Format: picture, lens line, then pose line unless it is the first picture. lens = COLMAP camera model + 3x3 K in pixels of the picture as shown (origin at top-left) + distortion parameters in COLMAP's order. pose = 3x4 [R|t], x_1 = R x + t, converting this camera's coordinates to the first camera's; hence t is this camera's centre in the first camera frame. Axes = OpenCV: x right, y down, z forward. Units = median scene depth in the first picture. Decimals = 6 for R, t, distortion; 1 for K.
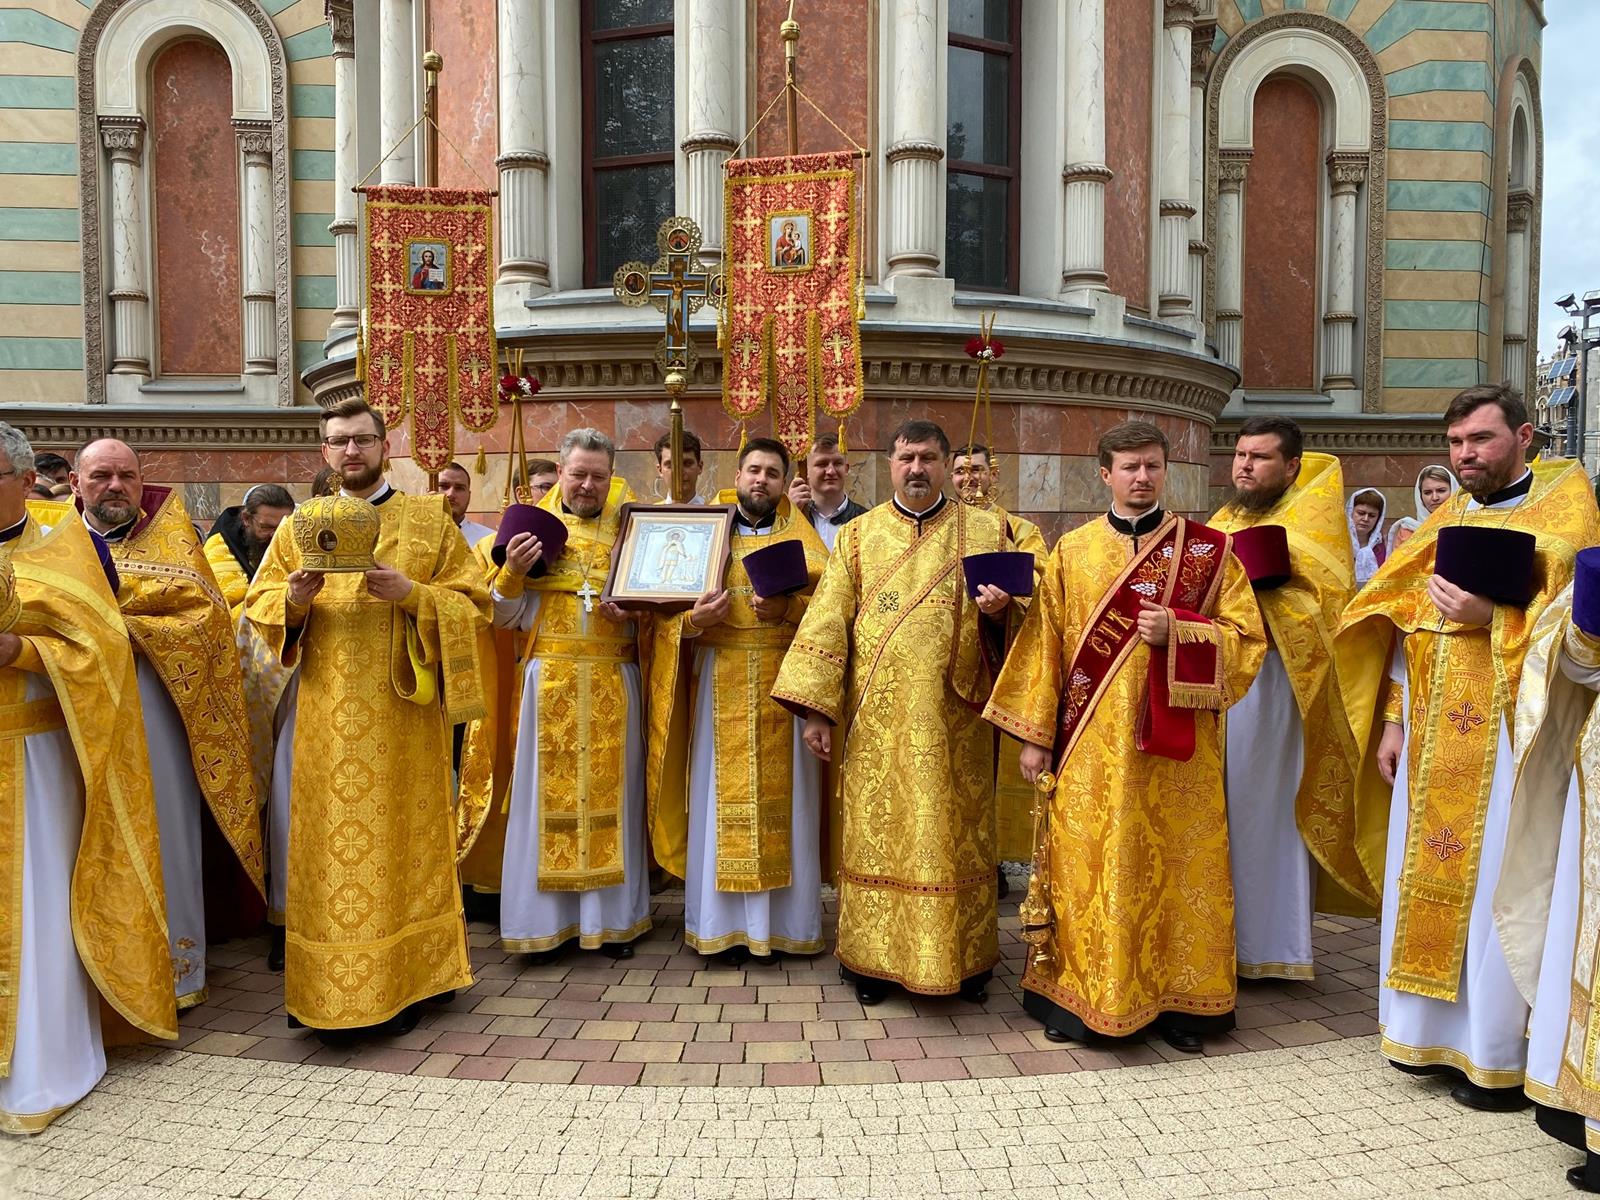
lens RADIAL K [[1226.2, 0, 800.0], [0, 1226.2, 600.0], [0, 0, 1]] dist [-0.001789, 0.003206]
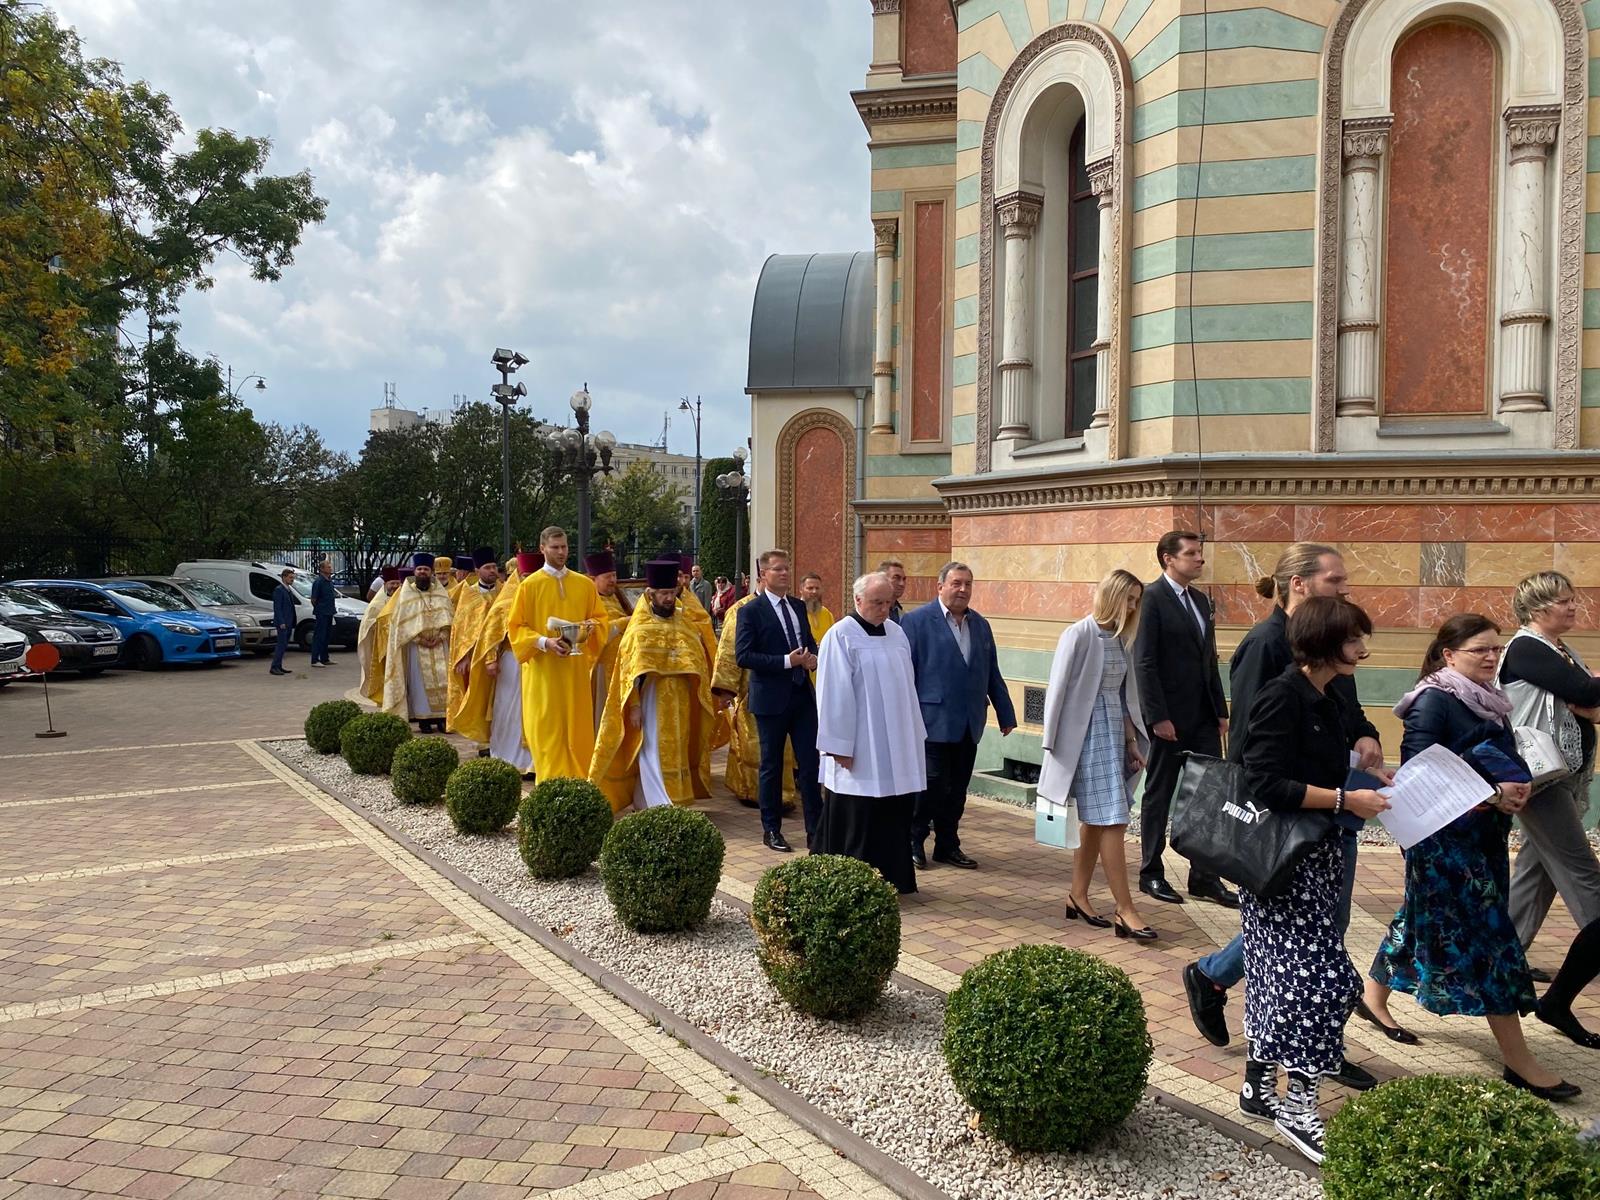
lens RADIAL K [[1226.2, 0, 800.0], [0, 1226.2, 600.0], [0, 0, 1]] dist [-0.001789, 0.003206]
pose [[0.954619, 0.011092, -0.297624, -0.682035], [-0.021439, 0.999273, -0.031525, -0.021515], [0.297058, 0.036475, 0.954163, 0.075115]]
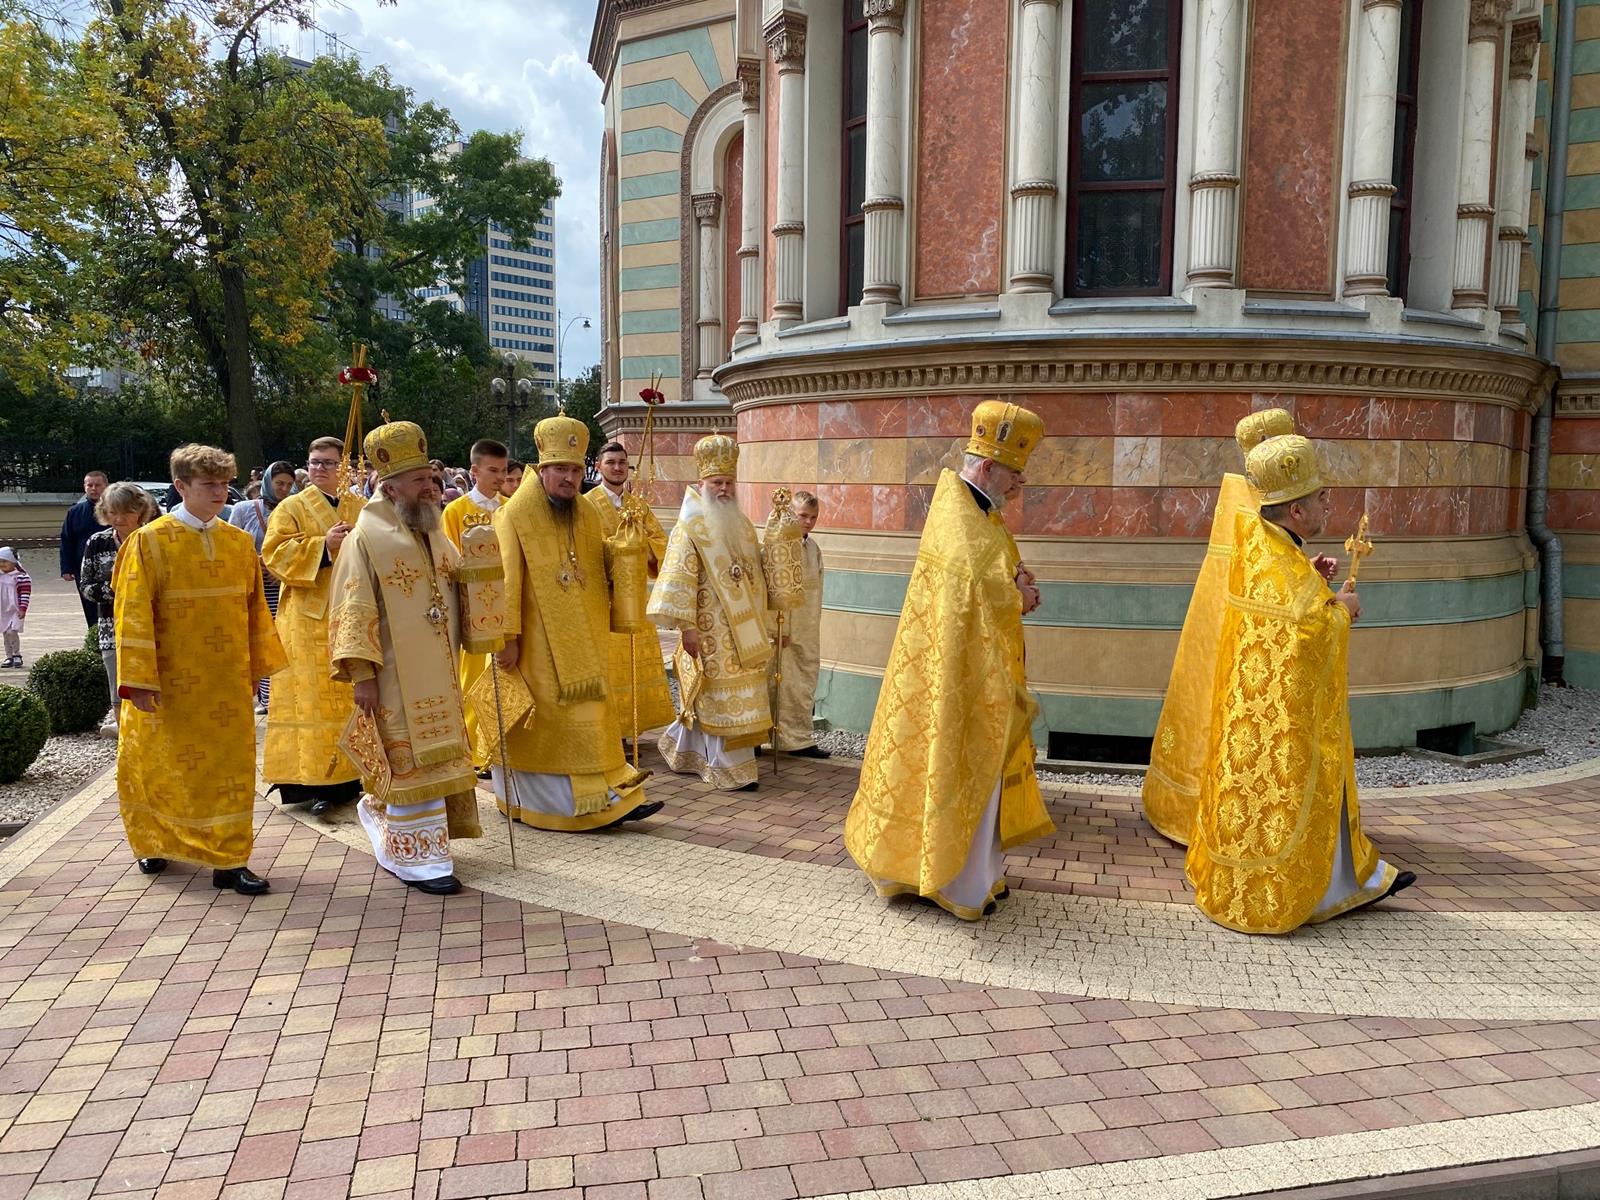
lens RADIAL K [[1201.8, 0, 832.2], [0, 1201.8, 586.9], [0, 0, 1]] dist [-0.006512, 0.004825]
pose [[0.829959, 0.053409, -0.555261, 0.351345], [-0.038946, 0.998525, 0.037832, -0.005462], [0.556463, -0.009774, 0.830815, -0.058419]]
